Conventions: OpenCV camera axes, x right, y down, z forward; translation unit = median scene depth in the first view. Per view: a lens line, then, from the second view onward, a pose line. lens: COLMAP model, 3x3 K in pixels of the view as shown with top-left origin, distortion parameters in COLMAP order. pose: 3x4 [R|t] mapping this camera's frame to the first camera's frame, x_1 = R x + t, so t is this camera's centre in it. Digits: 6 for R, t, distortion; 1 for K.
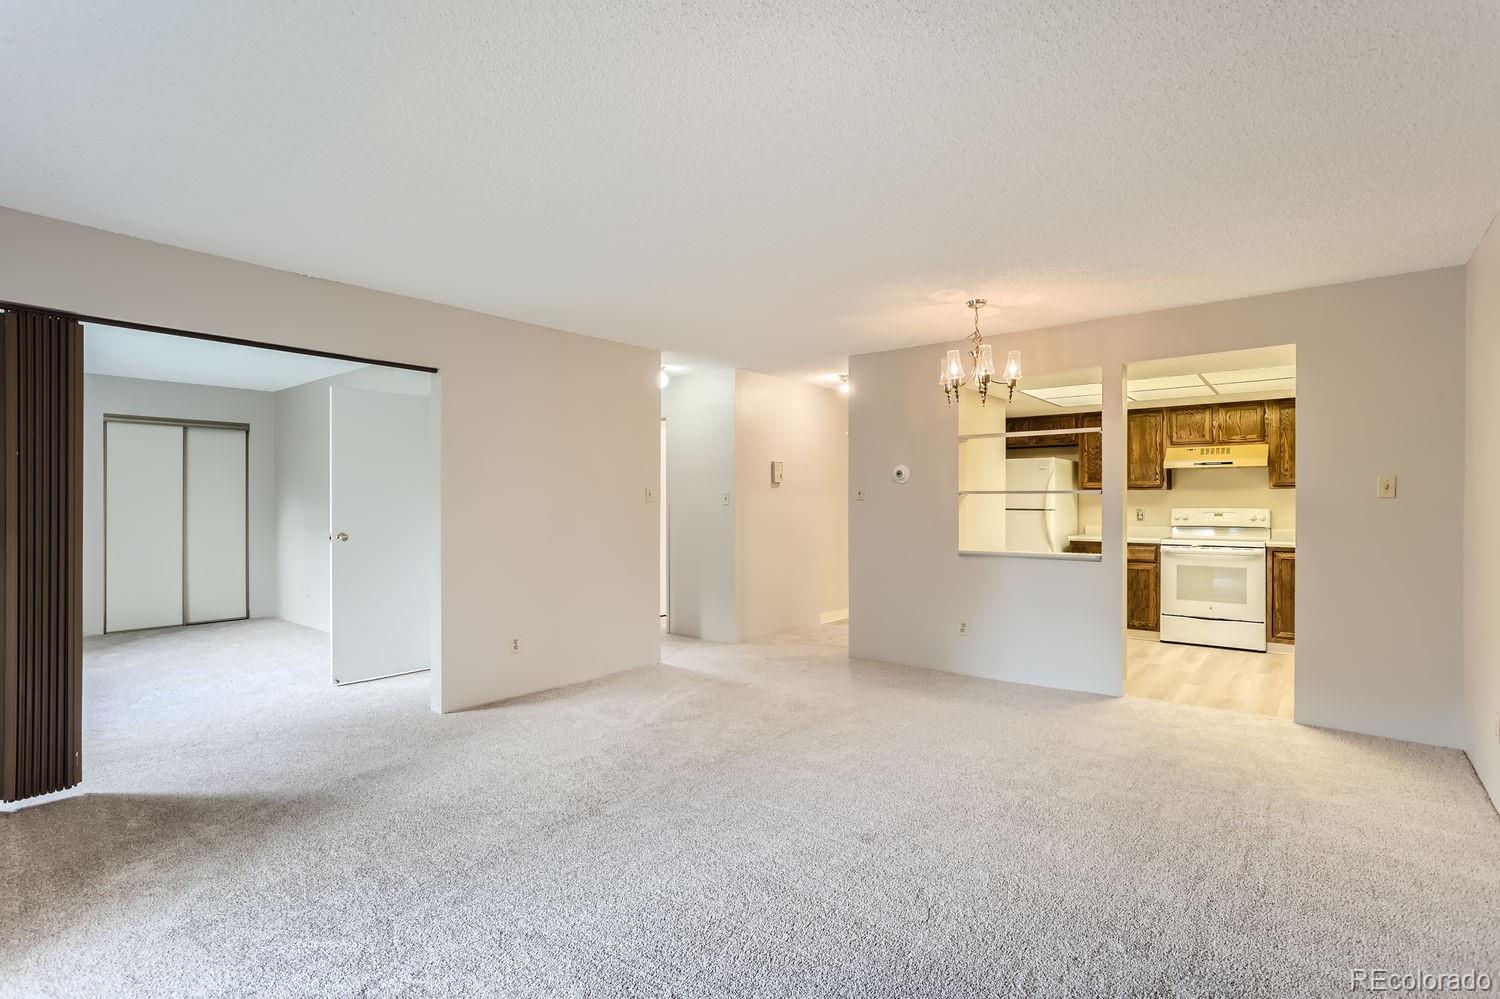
lens RADIAL K [[722.4, 0, 750.8], [0, 722.4, 498.2], [0, 0, 1]] dist [-0.001820, 0.000338]
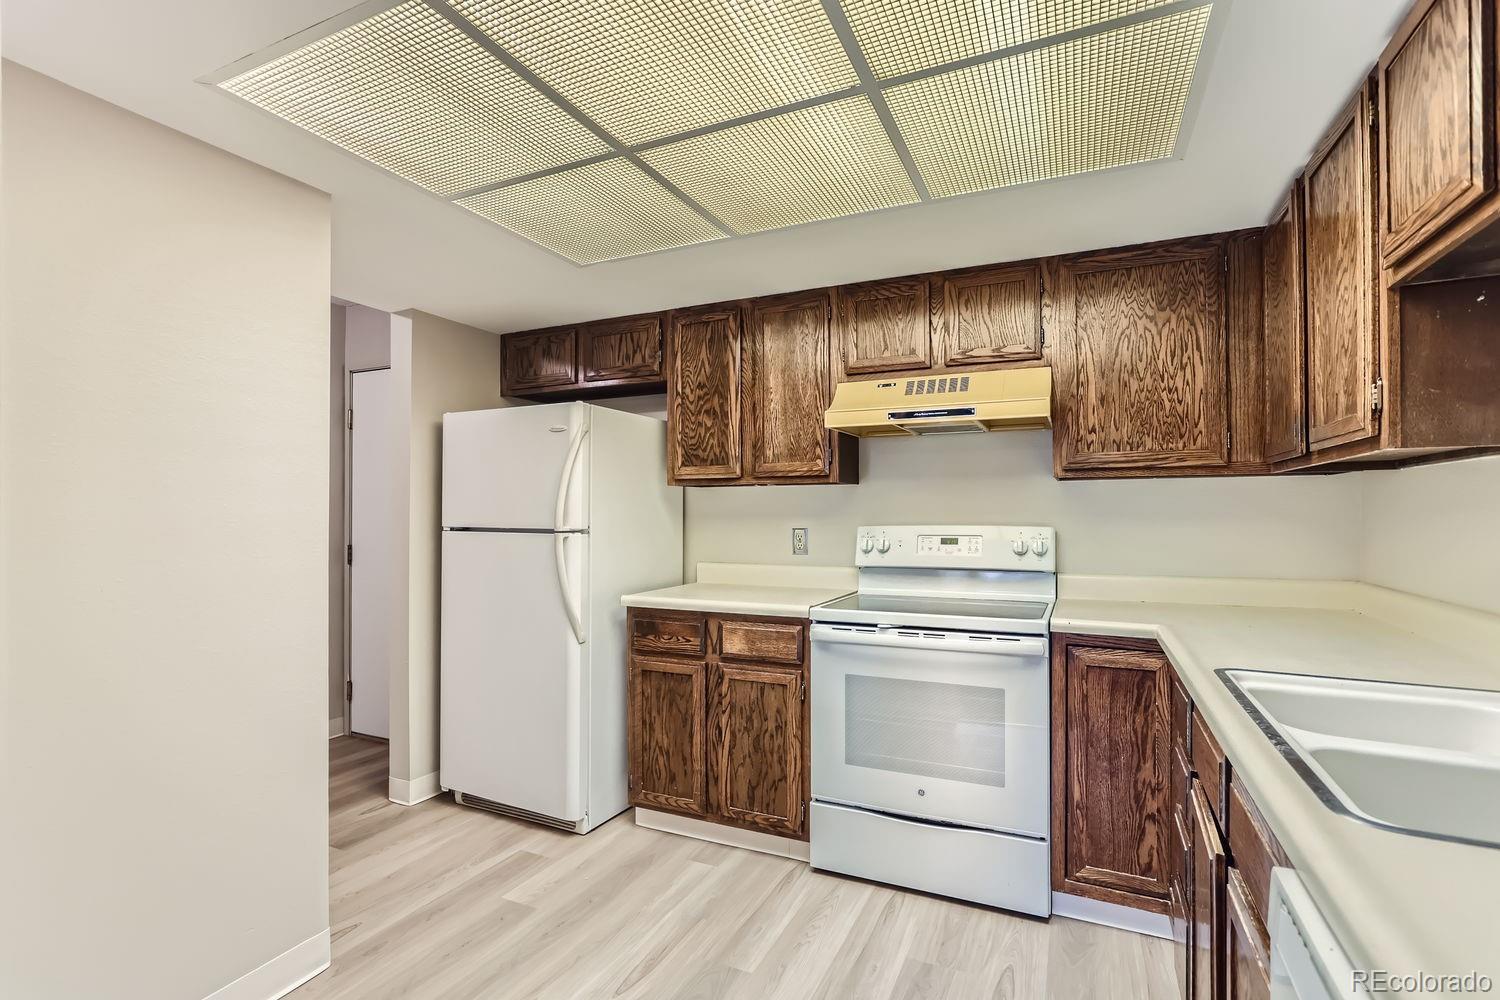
lens RADIAL K [[722.4, 0, 744.1], [0, 722.4, 506.8], [0, 0, 1]] dist [-0.001820, 0.000338]
pose [[0.971684, -0.000193, 0.236284, 0.438346], [0.001724, 0.999979, -0.006274, 0.005145], [-0.236278, 0.006504, 0.971664, 0.625731]]
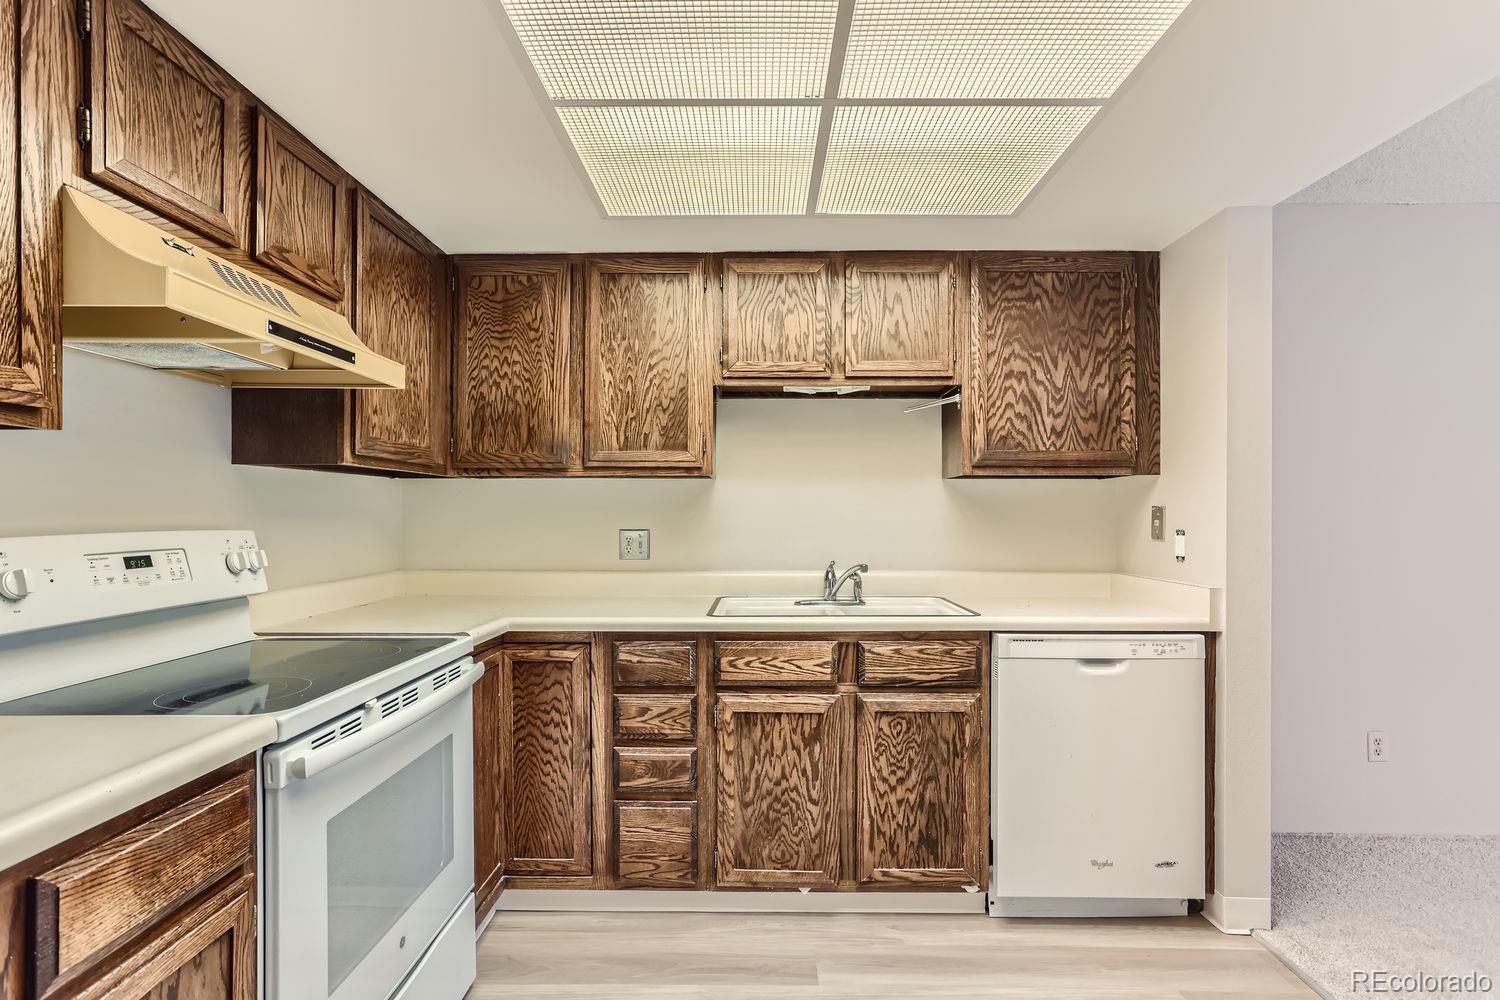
lens RADIAL K [[722.4, 0, 751.2], [0, 722.4, 509.6], [0, 0, 1]] dist [-0.001820, 0.000338]
pose [[-0.623933, 0.003152, 0.781472, 0.356430], [0.002430, 0.999995, -0.002093, 0.007609], [-0.781474, 0.000593, -0.623937, 1.013282]]
